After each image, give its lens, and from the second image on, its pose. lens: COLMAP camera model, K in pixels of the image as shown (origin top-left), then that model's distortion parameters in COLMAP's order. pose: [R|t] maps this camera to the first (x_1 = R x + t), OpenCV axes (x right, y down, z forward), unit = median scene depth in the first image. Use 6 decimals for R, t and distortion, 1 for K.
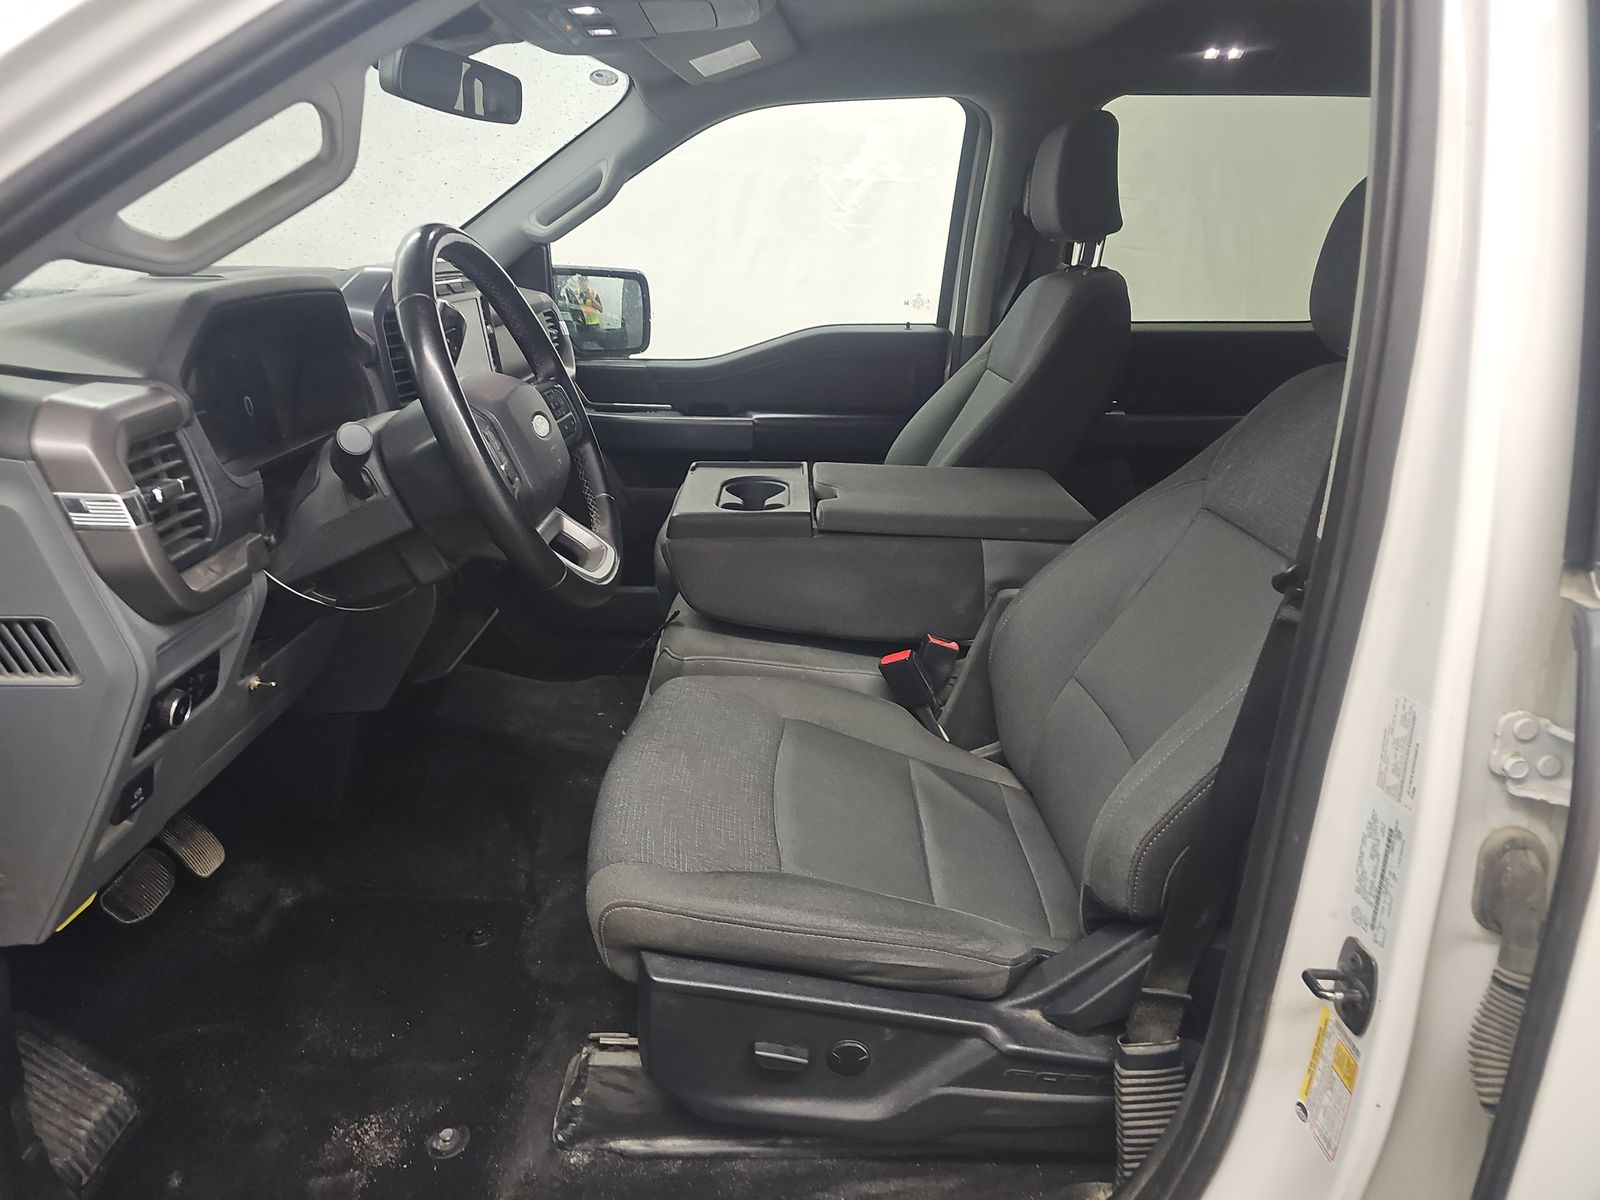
lens RADIAL K [[1058.5, 0, 793.7], [0, 1058.5, 593.6], [0, 0, 1]] dist [0.047021, -0.041933]
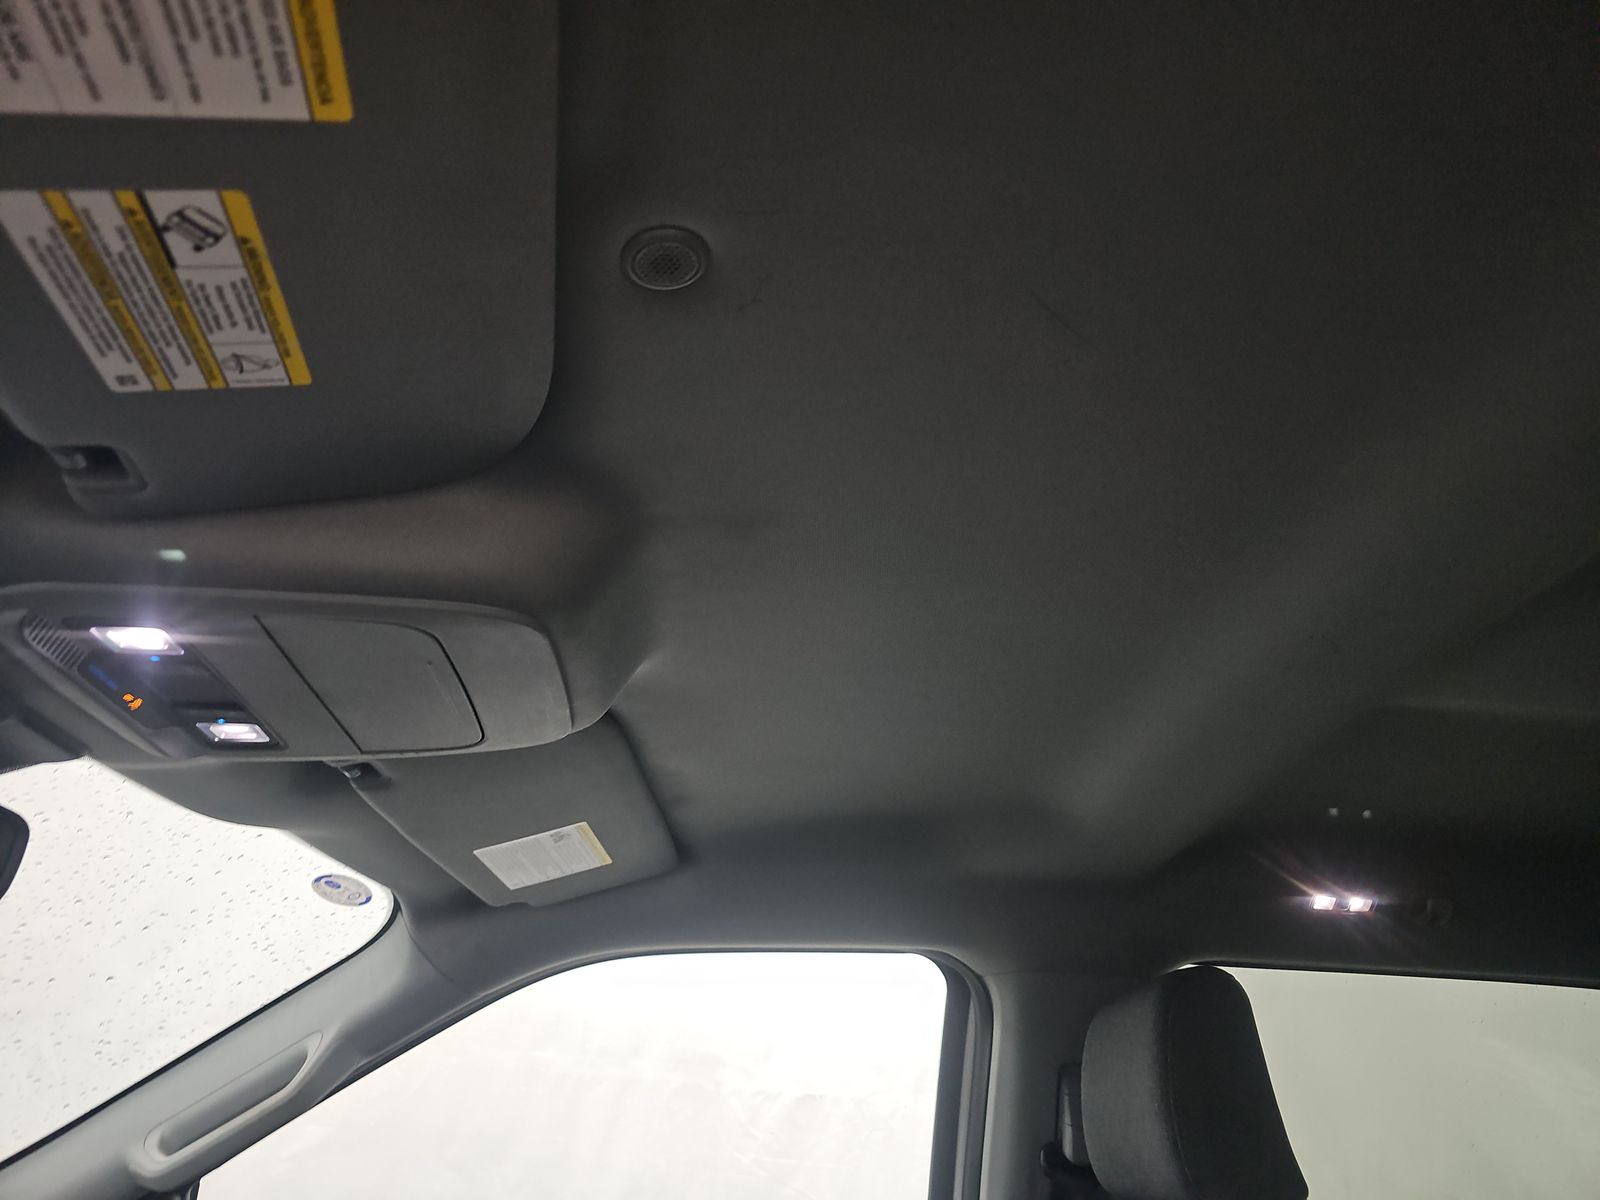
lens RADIAL K [[1058.5, 0, 793.7], [0, 1058.5, 593.6], [0, 0, 1]] dist [0.047021, -0.041933]
pose [[0.997204, 0.055008, 0.050570, 0.030278], [-0.000937, 0.685932, -0.727665, -0.162030], [-0.074715, 0.725584, 0.684066, 0.446399]]
